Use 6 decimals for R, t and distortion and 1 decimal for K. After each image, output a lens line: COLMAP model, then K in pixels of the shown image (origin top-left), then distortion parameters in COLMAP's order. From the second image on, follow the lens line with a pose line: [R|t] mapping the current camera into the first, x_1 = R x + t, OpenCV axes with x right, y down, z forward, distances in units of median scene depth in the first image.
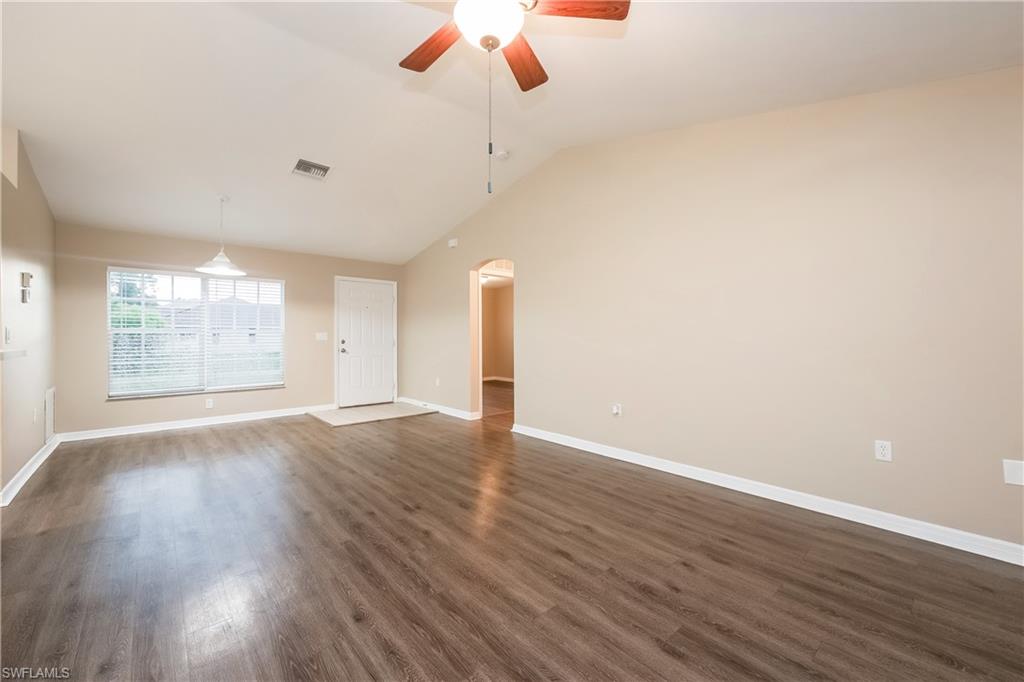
lens RADIAL K [[411.7, 0, 510.8], [0, 411.7, 338.1], [0, 0, 1]] dist [0.001082, -0.000103]
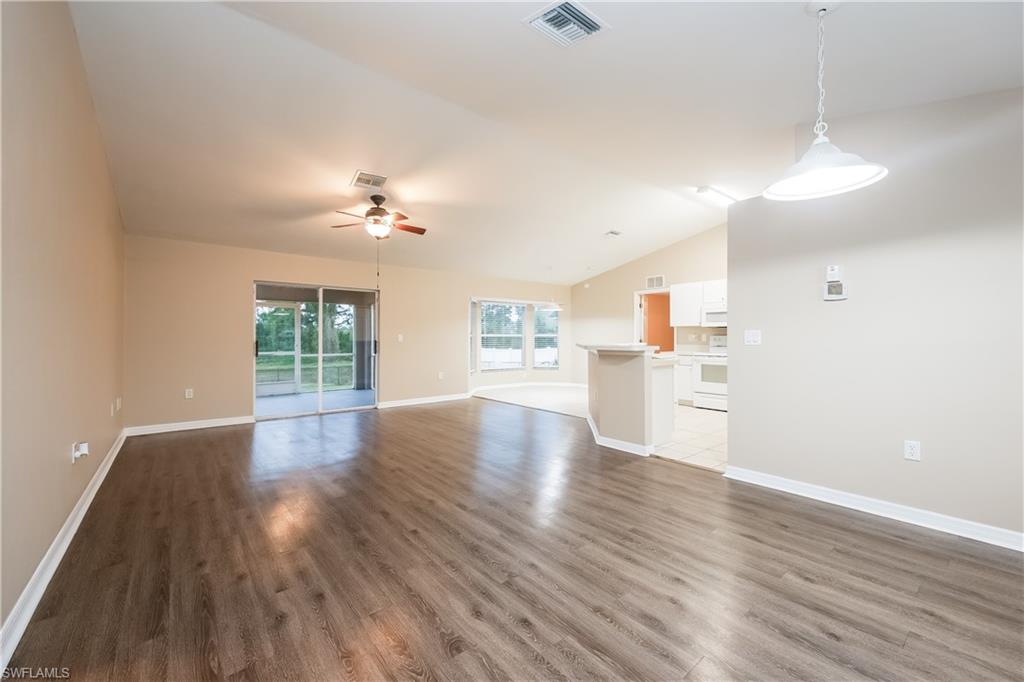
lens RADIAL K [[414.1, 0, 512.0], [0, 414.1, 341.0], [0, 0, 1]] dist [0.001686, 0.000223]
pose [[-0.999203, -0.000832, 0.039917, -0.777416], [-0.000164, 0.999860, 0.016740, -0.025584], [-0.039926, 0.016721, -0.999063, 2.721814]]
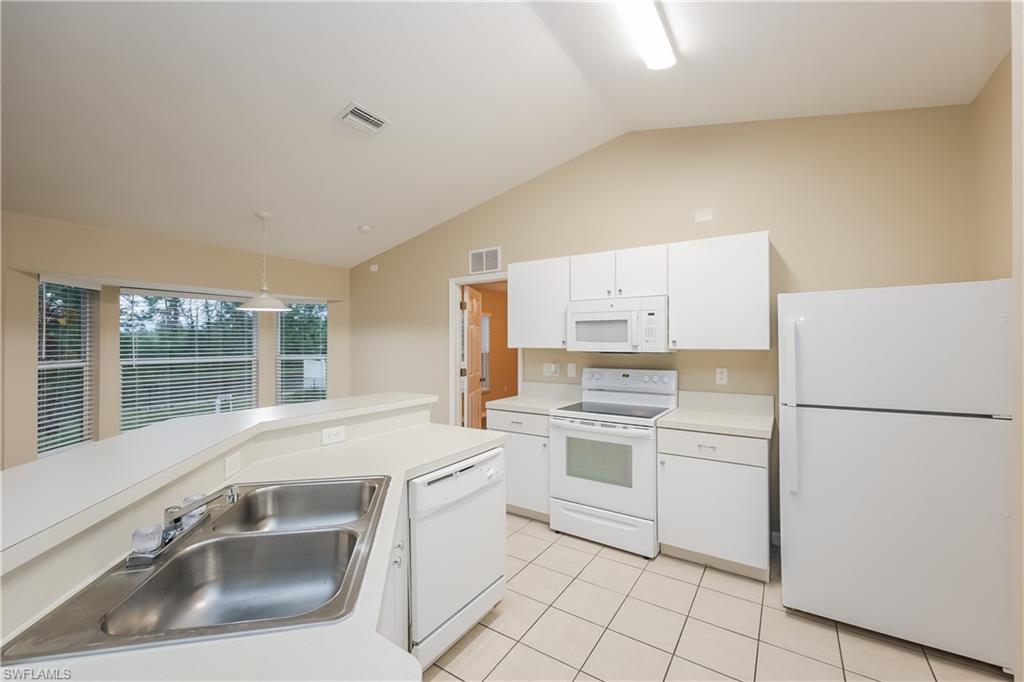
lens RADIAL K [[414.1, 0, 512.0], [0, 414.1, 341.0], [0, 0, 1]] dist [0.001686, 0.000223]
pose [[-0.966602, -0.002129, -0.256273, -1.467803], [-0.003233, 0.999987, 0.003887, -0.115068], [0.256262, 0.004586, -0.966597, 1.029352]]
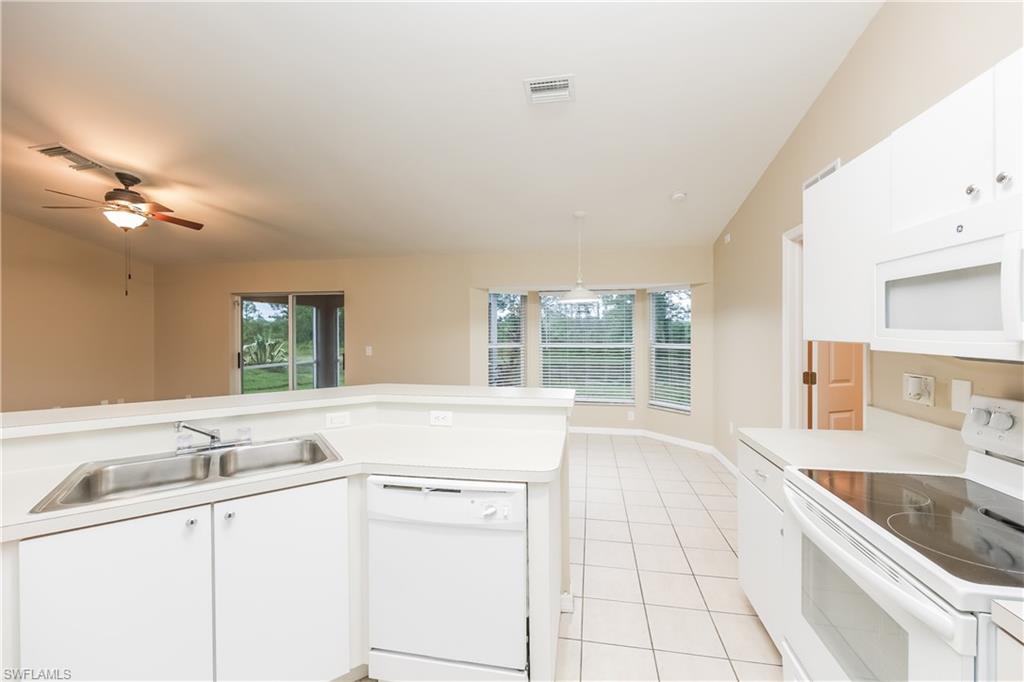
lens RADIAL K [[415.2, 0, 514.1], [0, 415.2, 334.5], [0, 0, 1]] dist [-0.001528, -0.000013]
pose [[-0.614310, -0.006428, 0.789039, -2.150704], [0.007577, 0.999873, 0.014044, -0.112916], [-0.789029, 0.014606, -0.614183, 0.543679]]
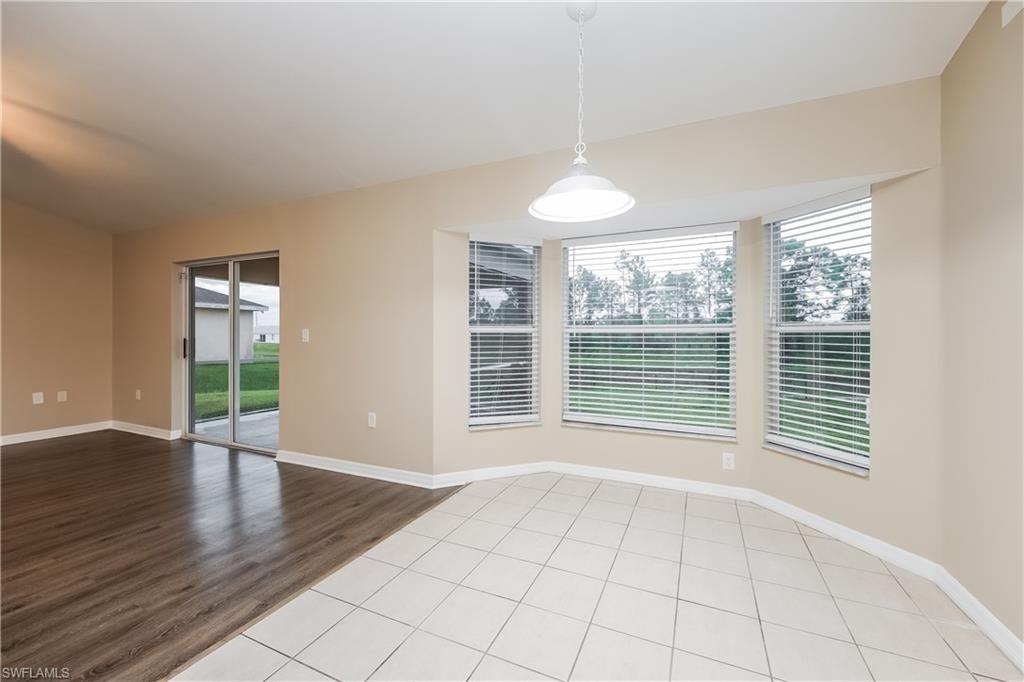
lens RADIAL K [[413.4, 0, 513.5], [0, 413.4, 333.8], [0, 0, 1]] dist [0.004060, 0.000350]
pose [[-0.401675, -0.002041, 0.915780, -1.587813], [0.004069, 0.999984, 0.004013, -0.004951], [-0.915773, 0.005338, -0.401660, -0.321283]]
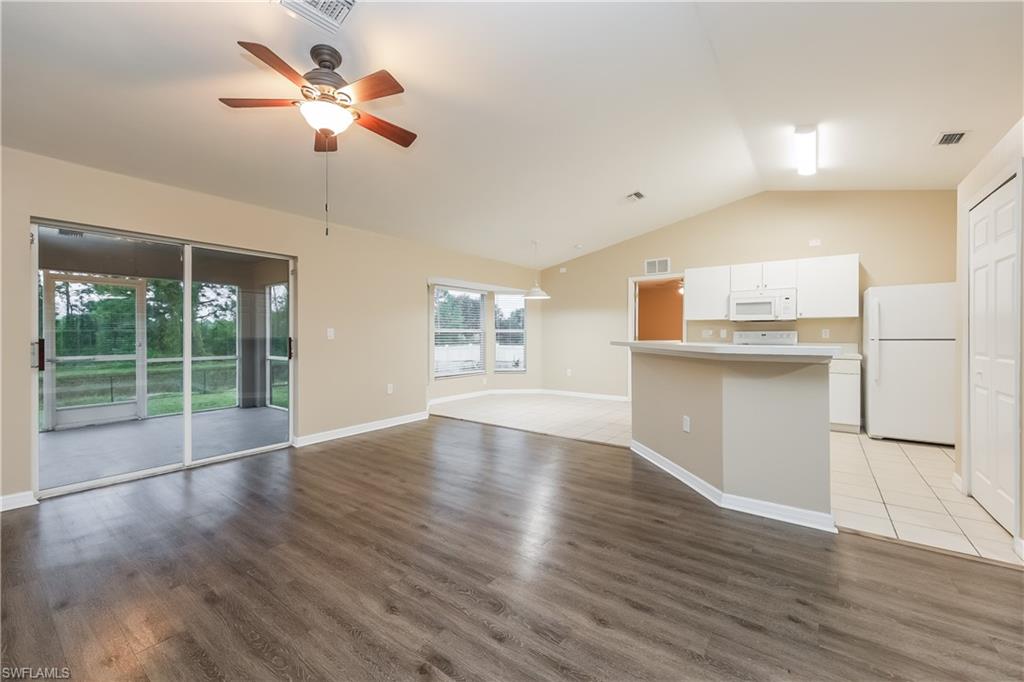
lens RADIAL K [[411.7, 0, 510.8], [0, 411.7, 338.1], [0, 0, 1]] dist [0.001082, -0.000103]
pose [[-0.977792, 0.000371, -0.209579, -0.266315], [-0.003577, 0.999823, 0.018460, -0.014951], [0.209549, 0.018799, -0.977617, 1.802631]]
